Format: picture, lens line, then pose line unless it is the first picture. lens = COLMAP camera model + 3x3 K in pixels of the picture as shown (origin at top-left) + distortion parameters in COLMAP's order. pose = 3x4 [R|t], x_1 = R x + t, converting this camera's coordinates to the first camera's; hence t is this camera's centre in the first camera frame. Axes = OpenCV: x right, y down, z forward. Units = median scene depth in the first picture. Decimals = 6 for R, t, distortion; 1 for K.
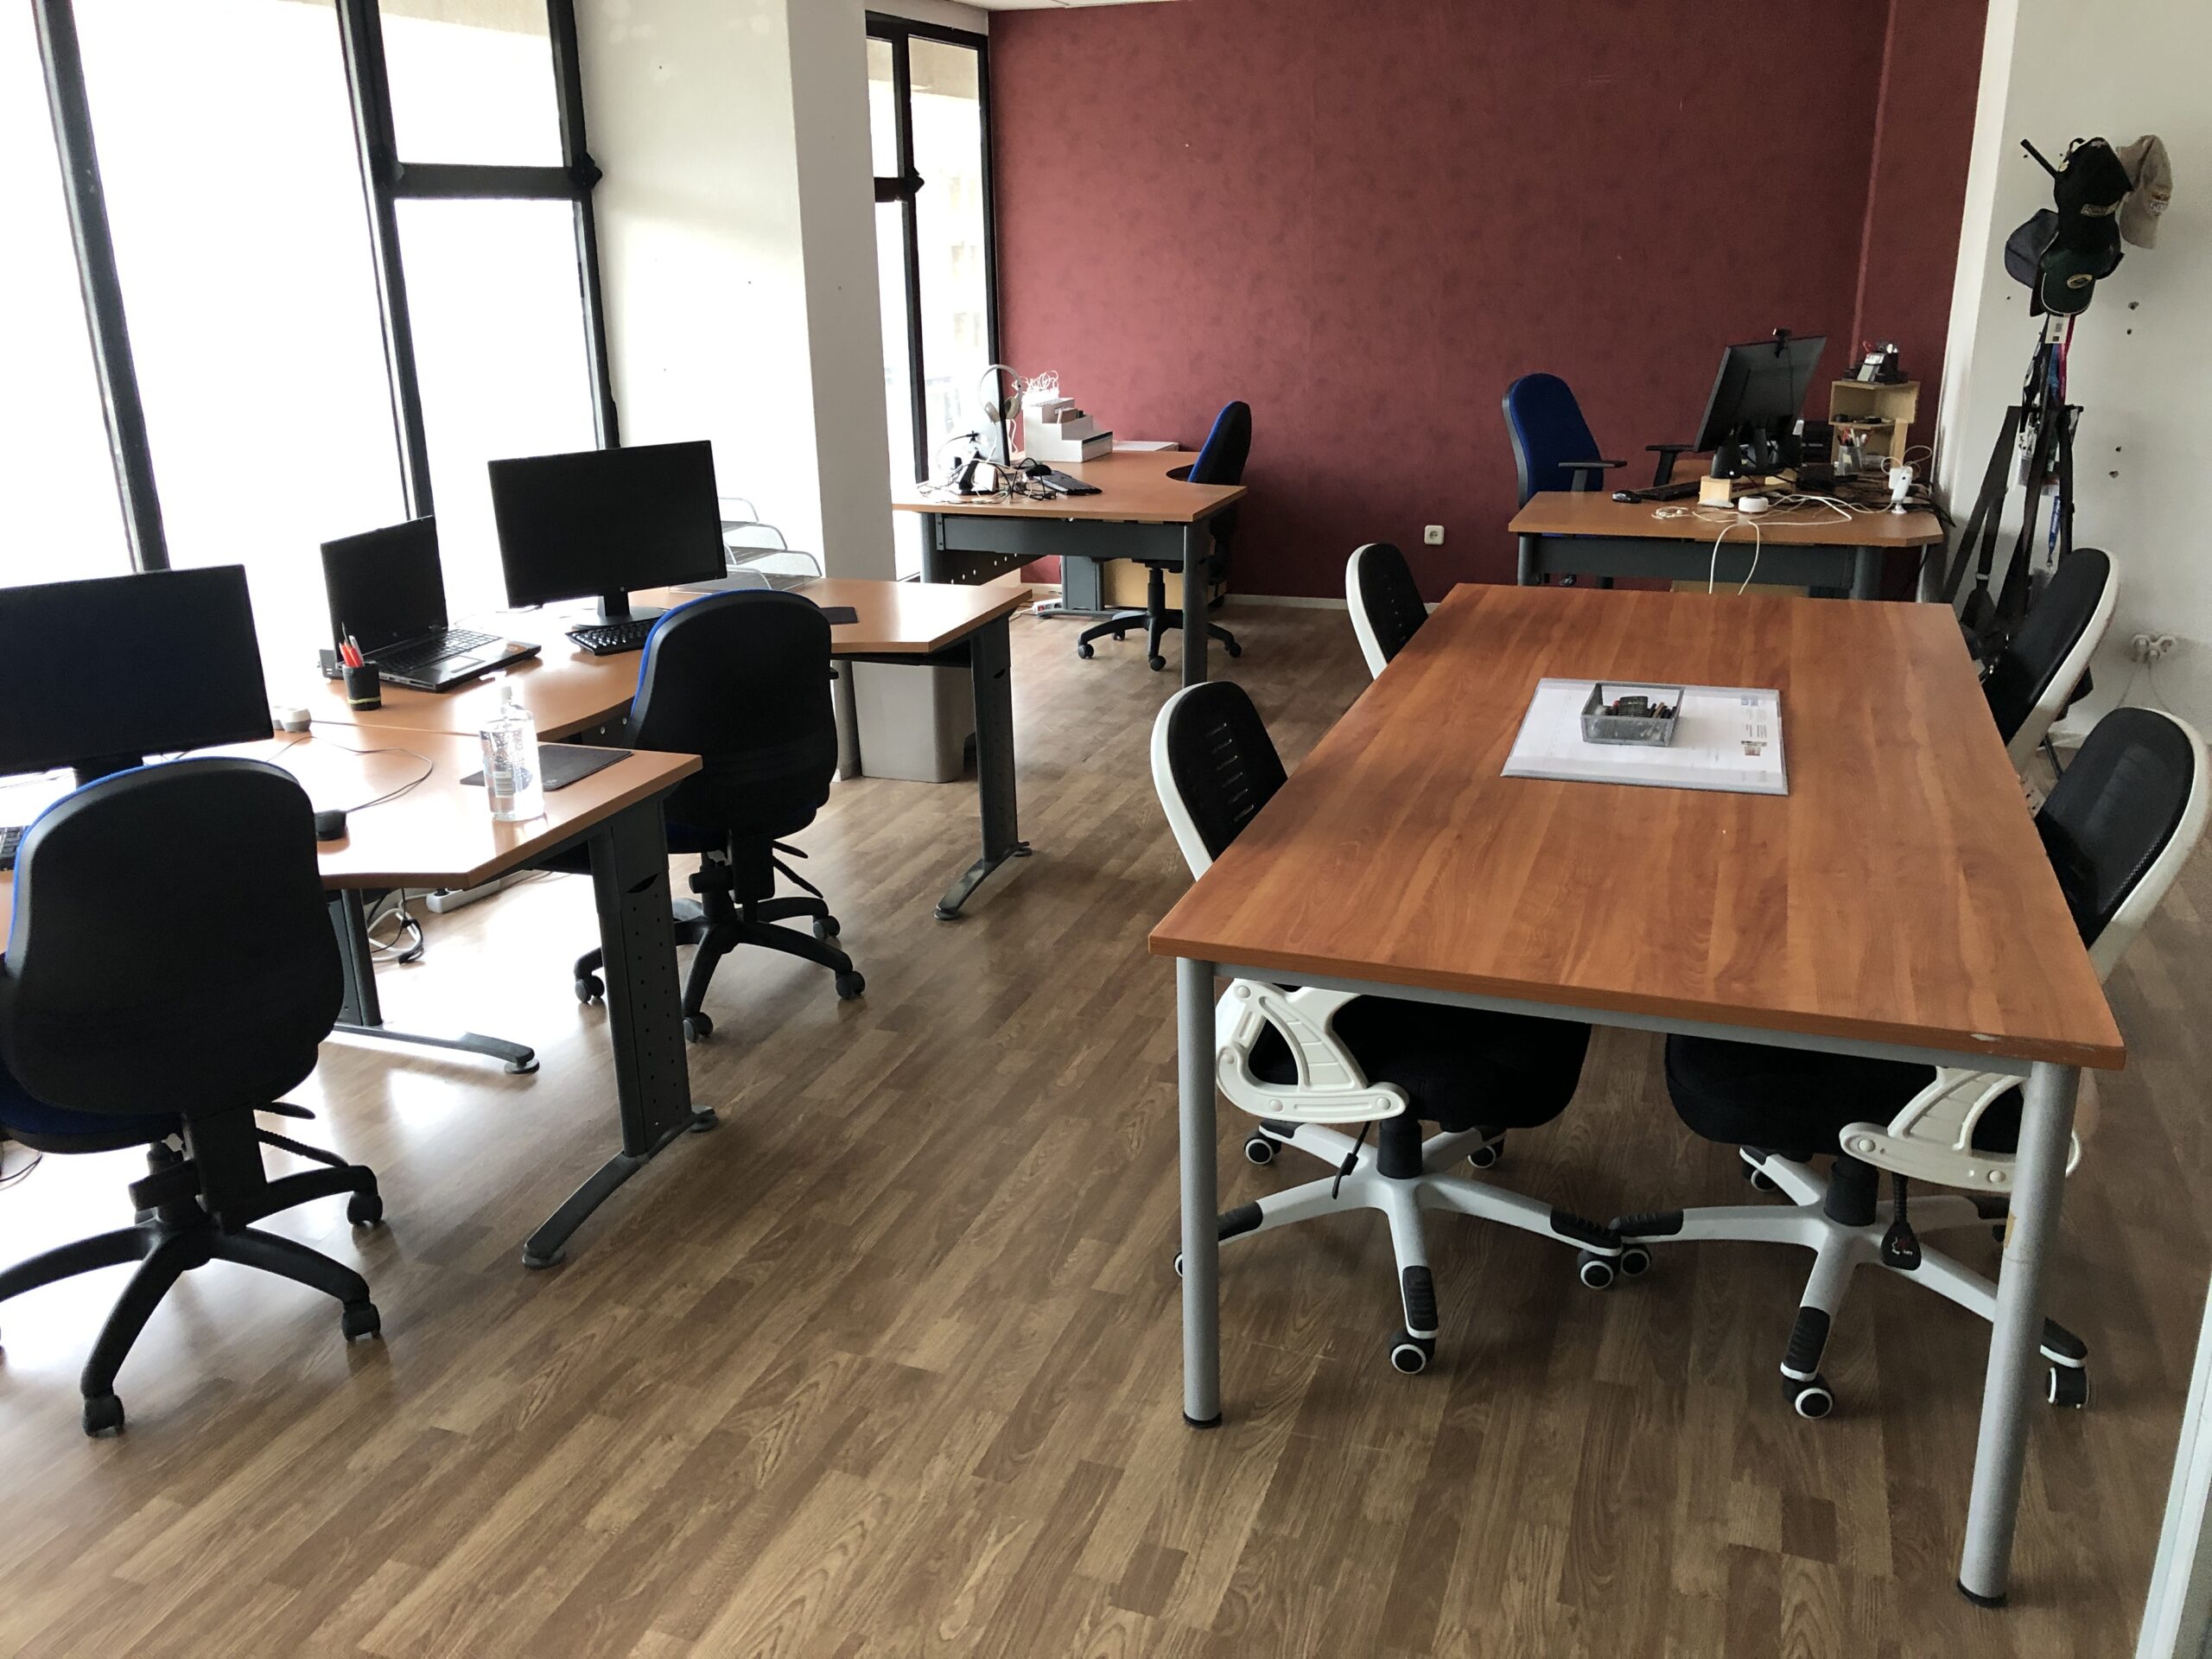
lens RADIAL K [[1806.1, 0, 1100.2], [0, 1806.1, 797.6], [0, 0, 1]] dist [0.011971, 0.001916]
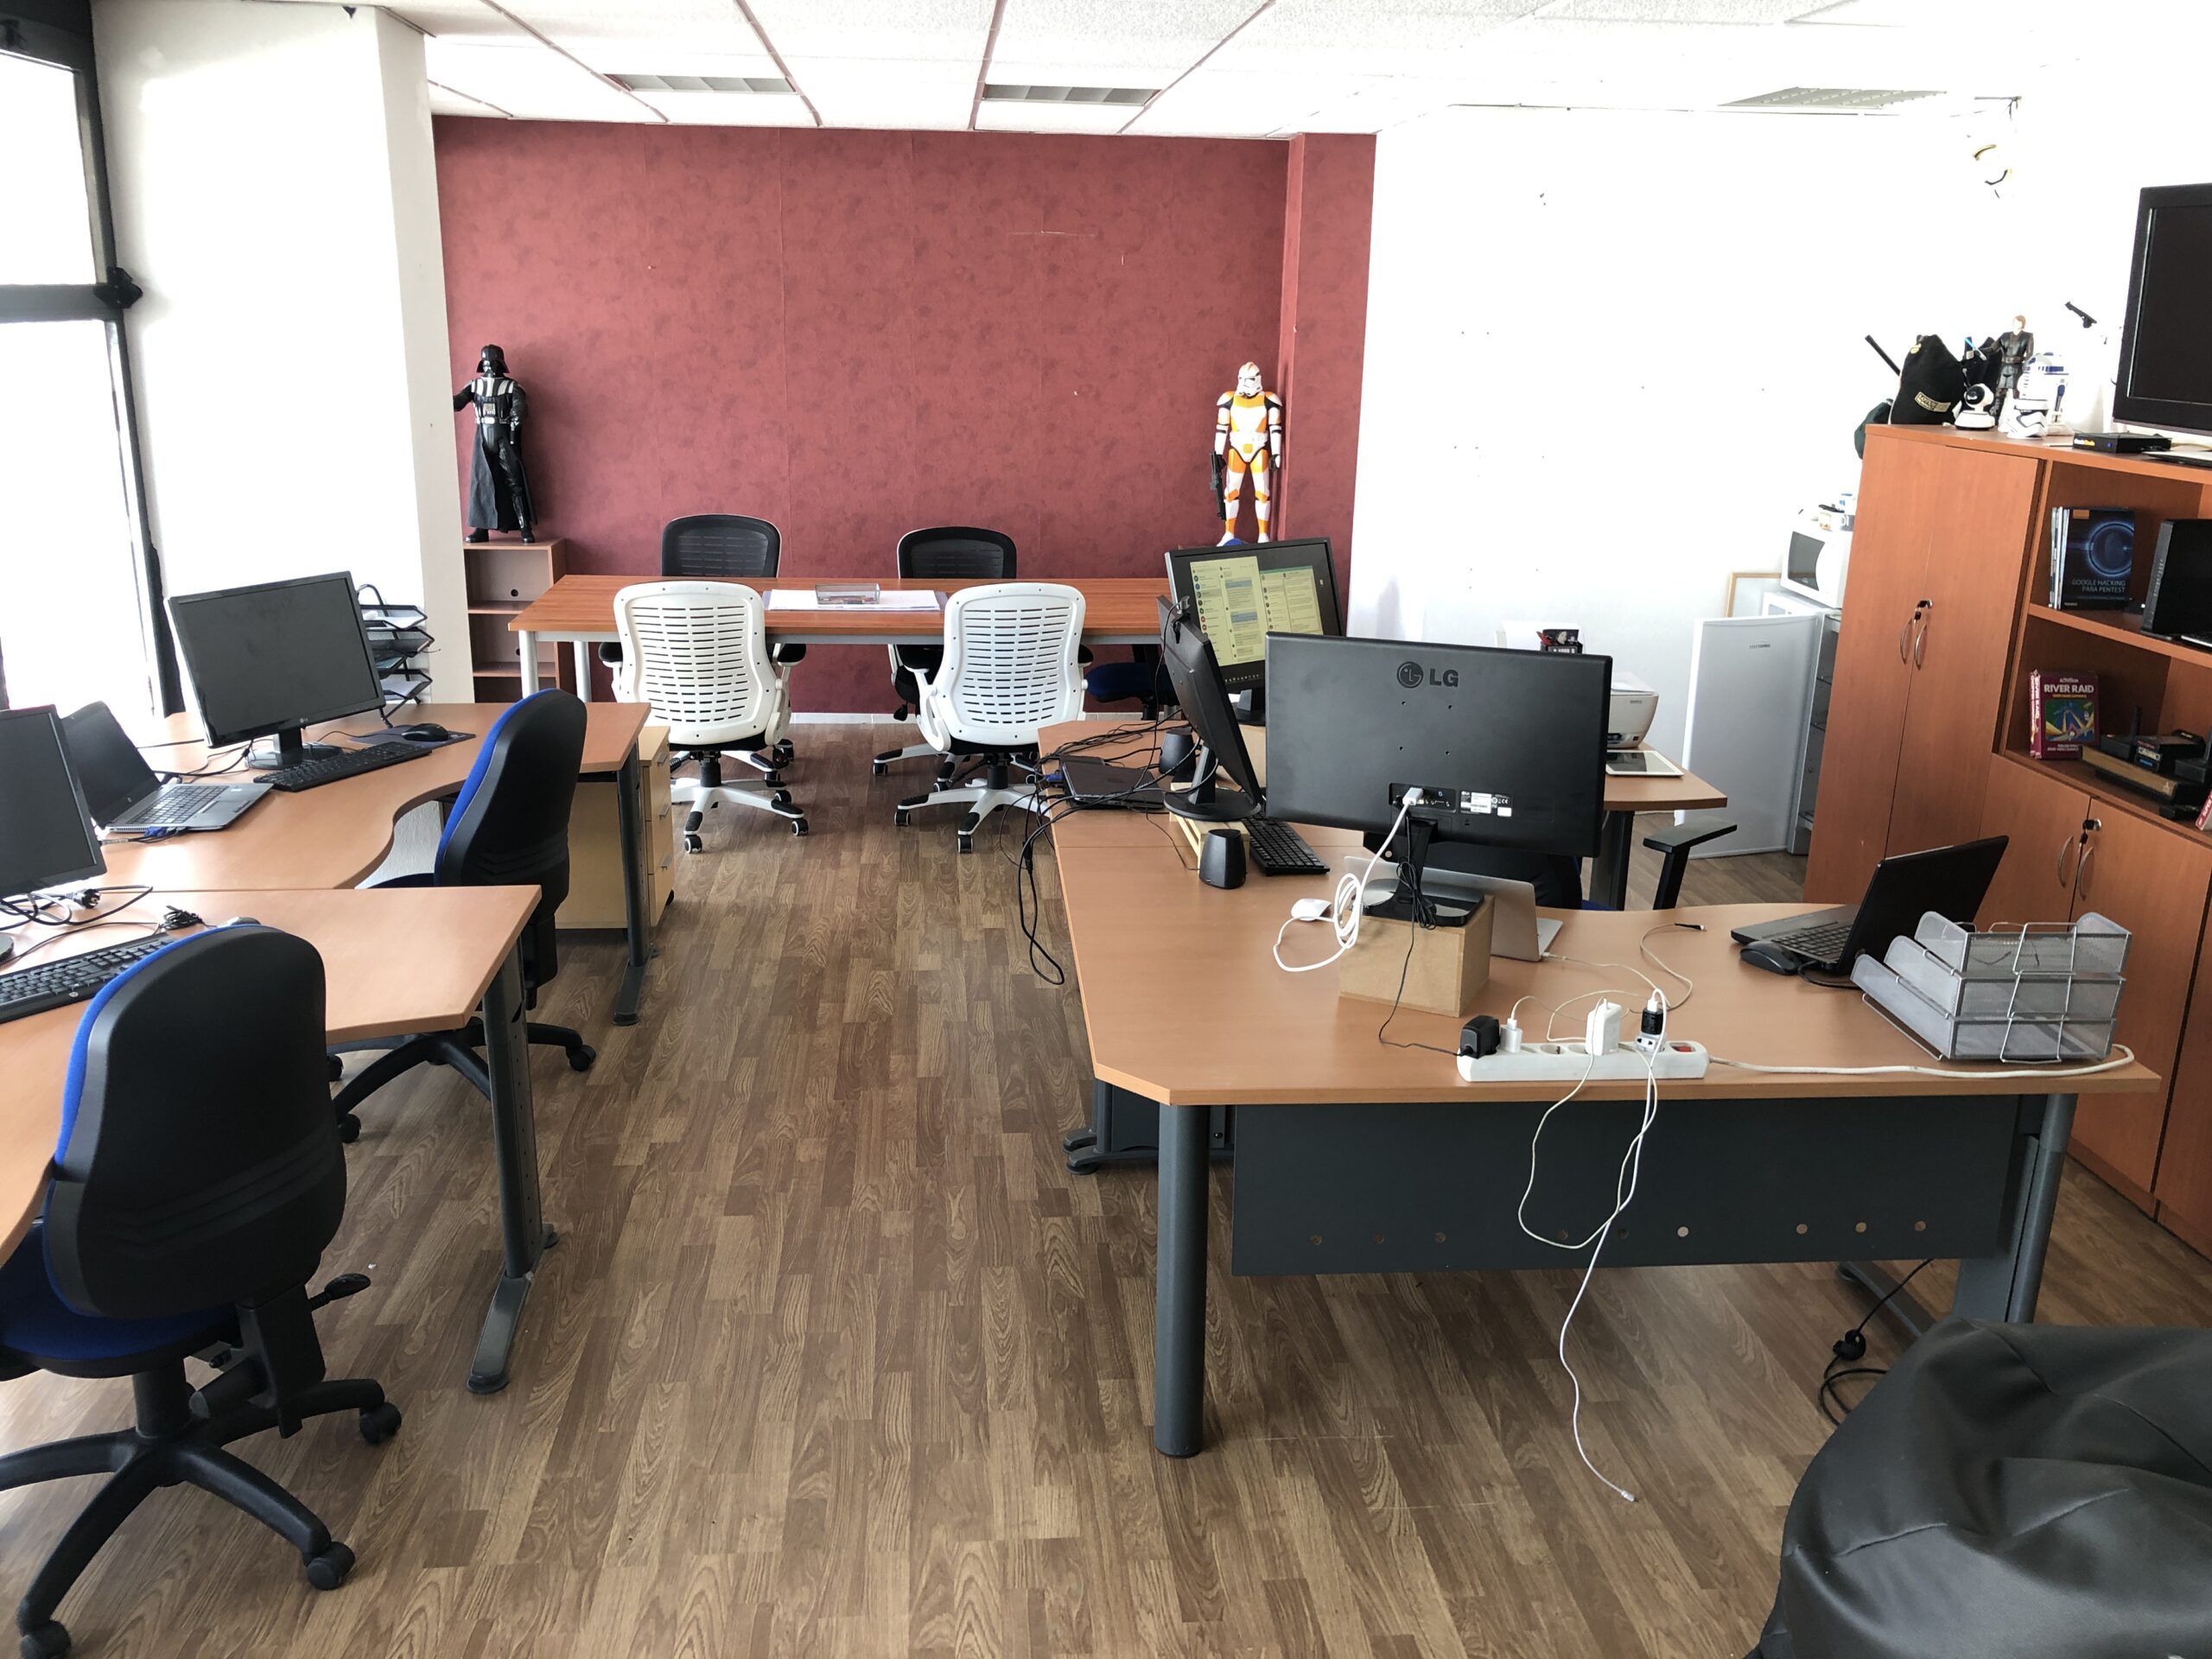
lens RADIAL K [[1781.9, 0, 1106.0], [0, 1781.9, 829.5], [0, 0, 1]] dist [-0.010212, -0.008658]
pose [[0.897887, -0.082679, 0.432393, -0.204423], [0.092864, 0.995676, -0.002451, -0.032850], [-0.430320, 0.042355, 0.901682, 0.029240]]
